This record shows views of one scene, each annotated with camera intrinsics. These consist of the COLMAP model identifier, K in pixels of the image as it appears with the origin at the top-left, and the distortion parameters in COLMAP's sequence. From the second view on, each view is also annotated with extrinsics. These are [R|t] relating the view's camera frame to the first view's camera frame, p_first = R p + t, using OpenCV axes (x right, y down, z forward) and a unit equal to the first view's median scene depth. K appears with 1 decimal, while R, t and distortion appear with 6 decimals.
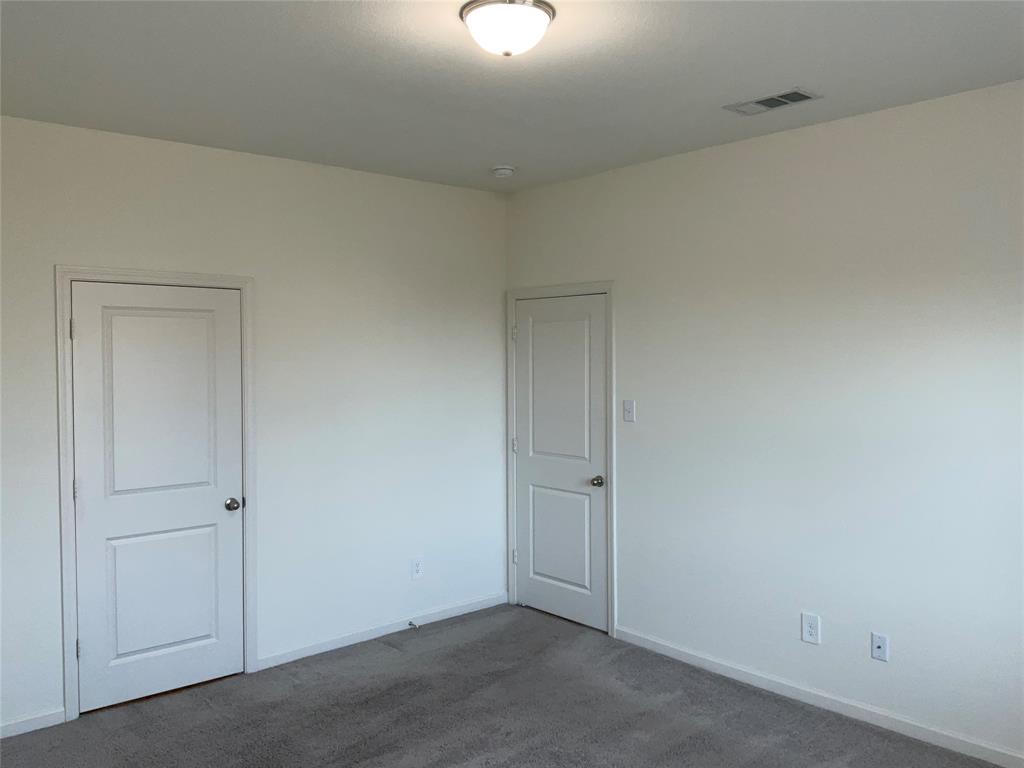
lens RADIAL K [[879.8, 0, 512.0], [0, 879.8, 384.0], [0, 0, 1]] dist [0.077168, -0.105641]
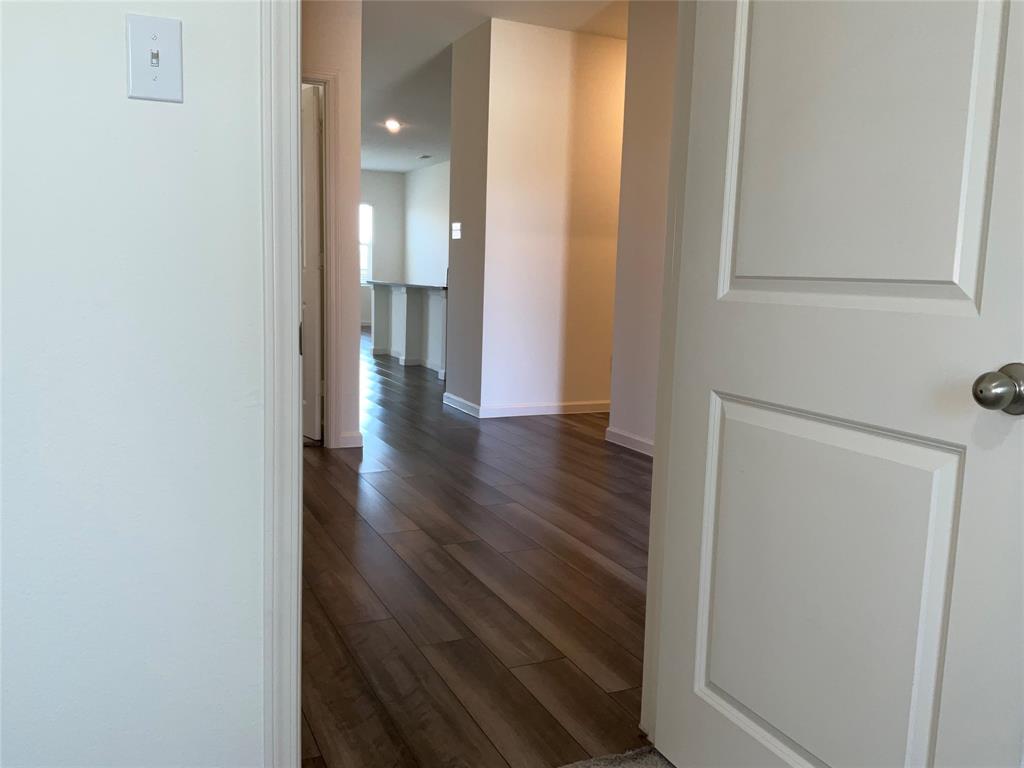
lens RADIAL K [[879.8, 0, 512.0], [0, 879.8, 384.0], [0, 0, 1]] dist [0.077168, -0.105641]
pose [[0.956756, 0.070580, -0.282198, 0.039929], [-0.046302, 0.994700, 0.091802, 0.088639], [0.287182, -0.074766, 0.954954, 0.711278]]
